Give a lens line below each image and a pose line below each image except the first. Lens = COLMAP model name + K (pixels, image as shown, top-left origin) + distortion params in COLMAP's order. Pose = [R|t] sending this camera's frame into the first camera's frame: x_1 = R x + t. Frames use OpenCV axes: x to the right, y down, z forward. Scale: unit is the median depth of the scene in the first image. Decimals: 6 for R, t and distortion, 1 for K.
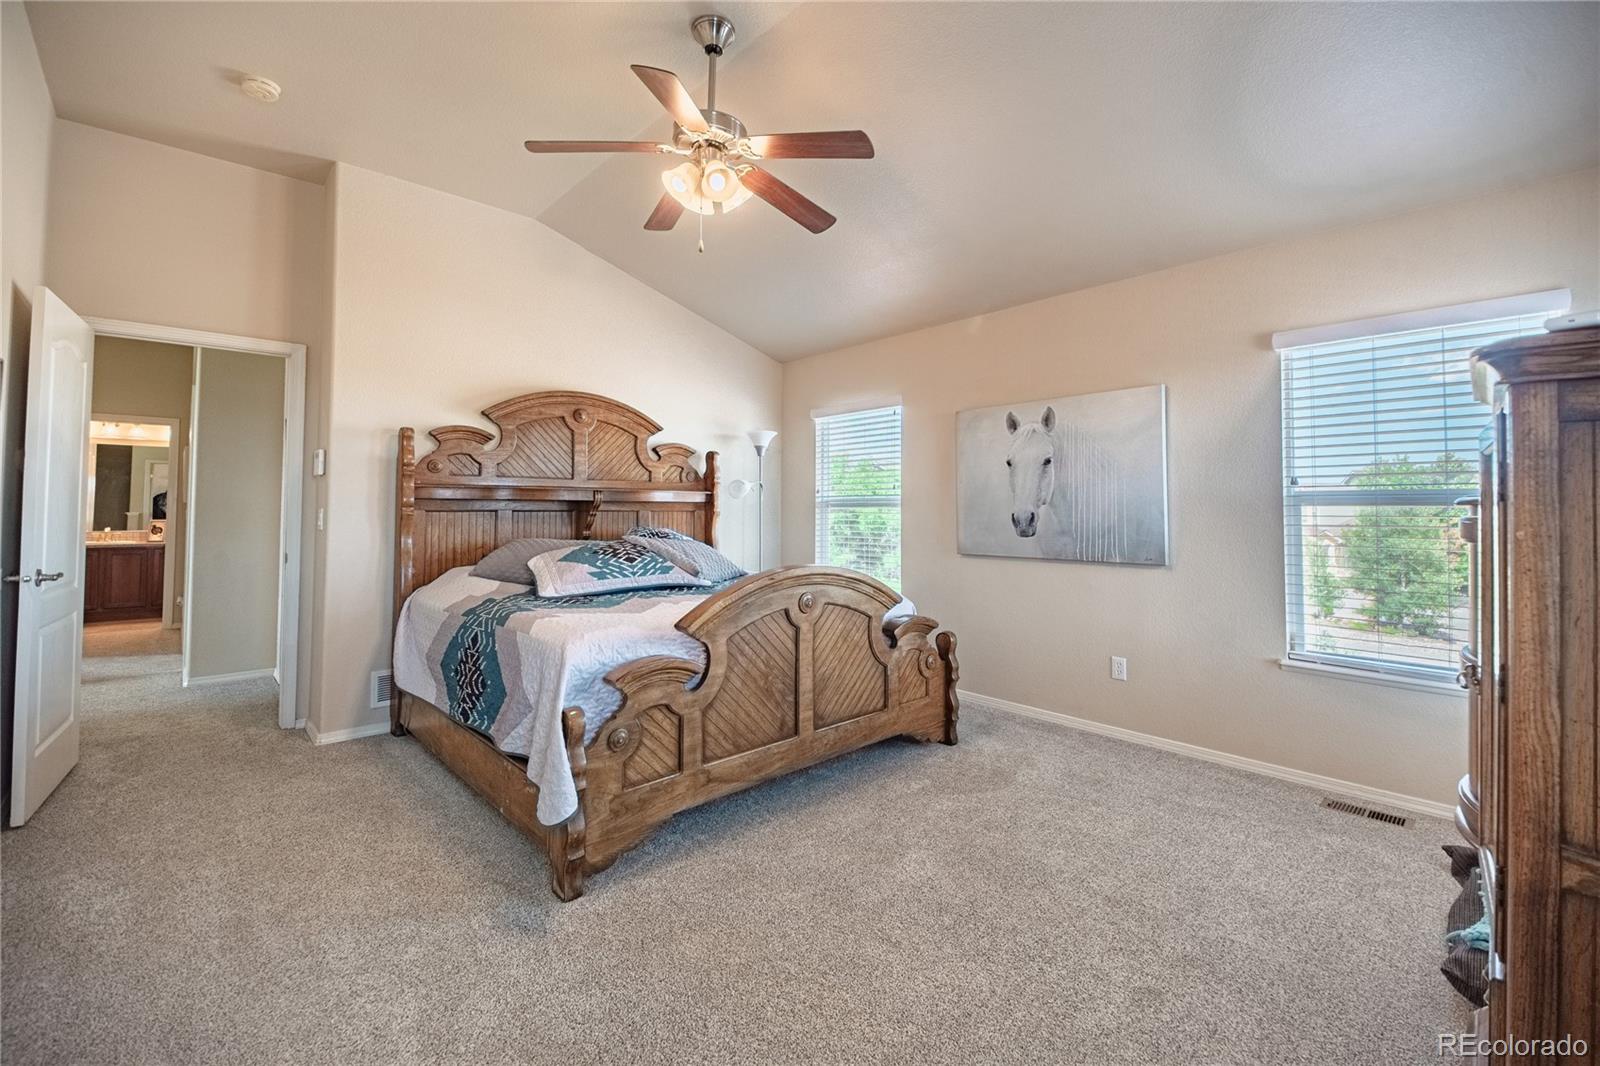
lens RADIAL K [[674.1, 0, 796.0], [0, 674.1, 501.5], [0, 0, 1]] dist [-0.003850, -0.000776]
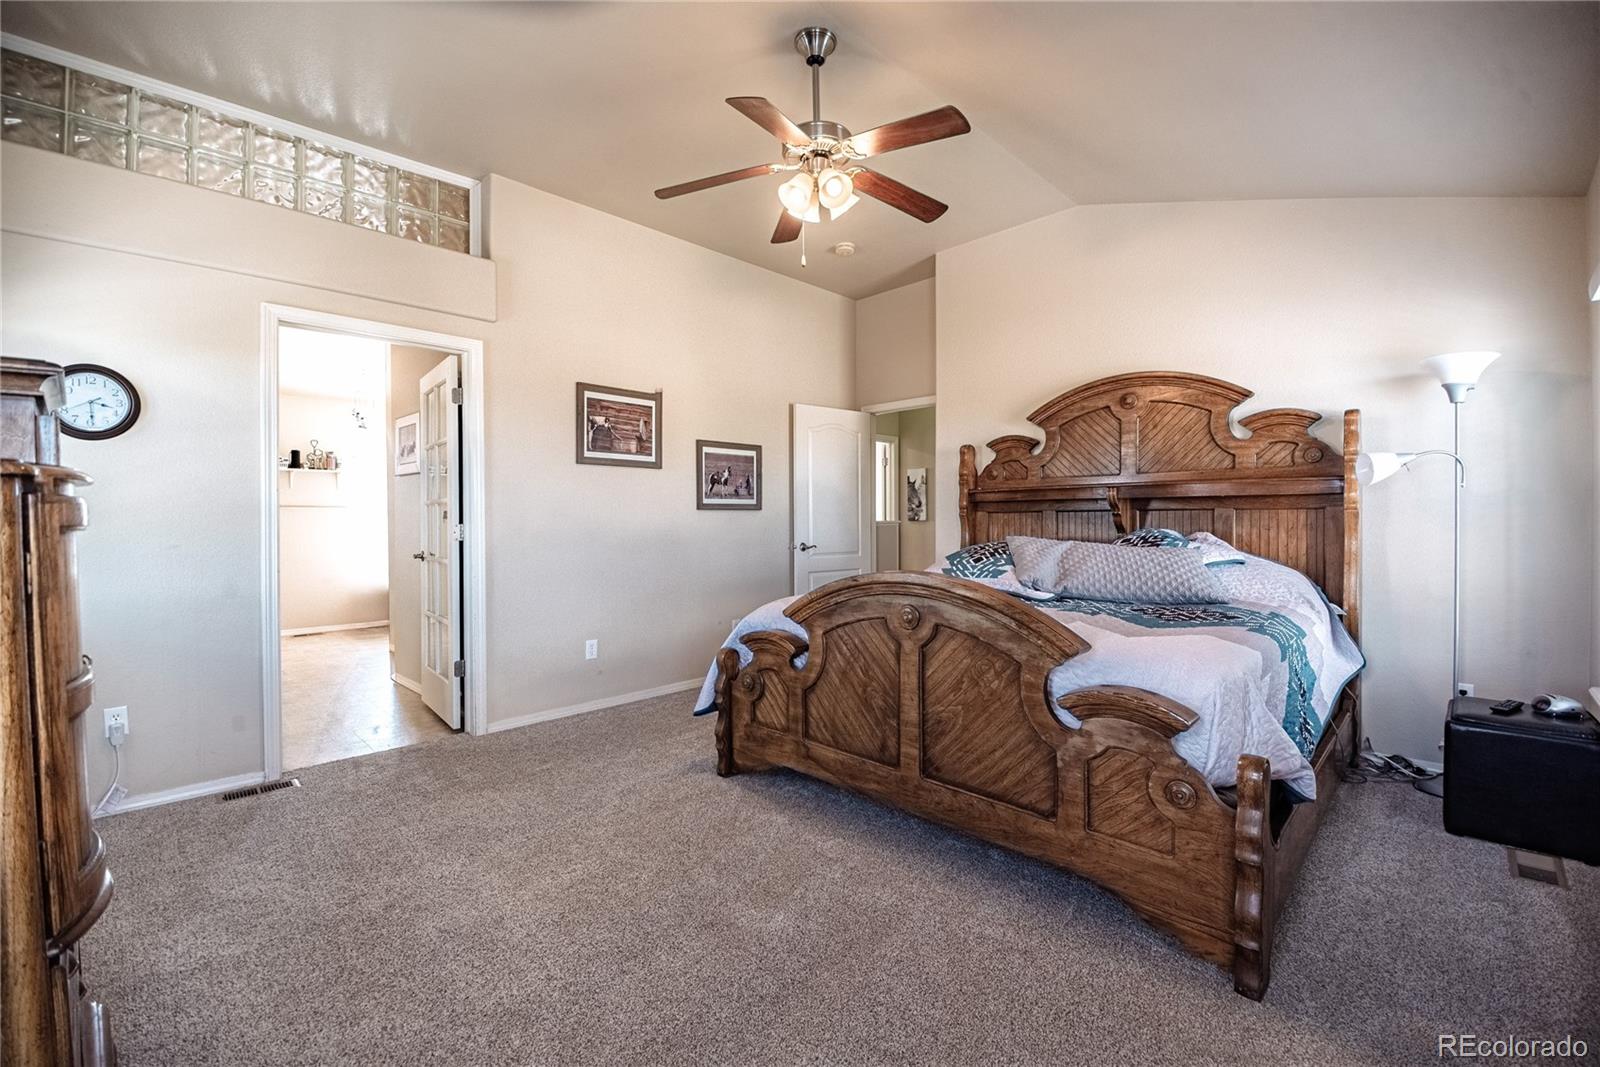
lens RADIAL K [[674.1, 0, 797.4], [0, 674.1, 525.5], [0, 0, 1]] dist [-0.003850, -0.000776]
pose [[0.035684, 0.007787, -0.999333, 0.558552], [0.020555, 0.999752, 0.008525, 0.018455], [0.999152, -0.020846, 0.035516, 0.556174]]
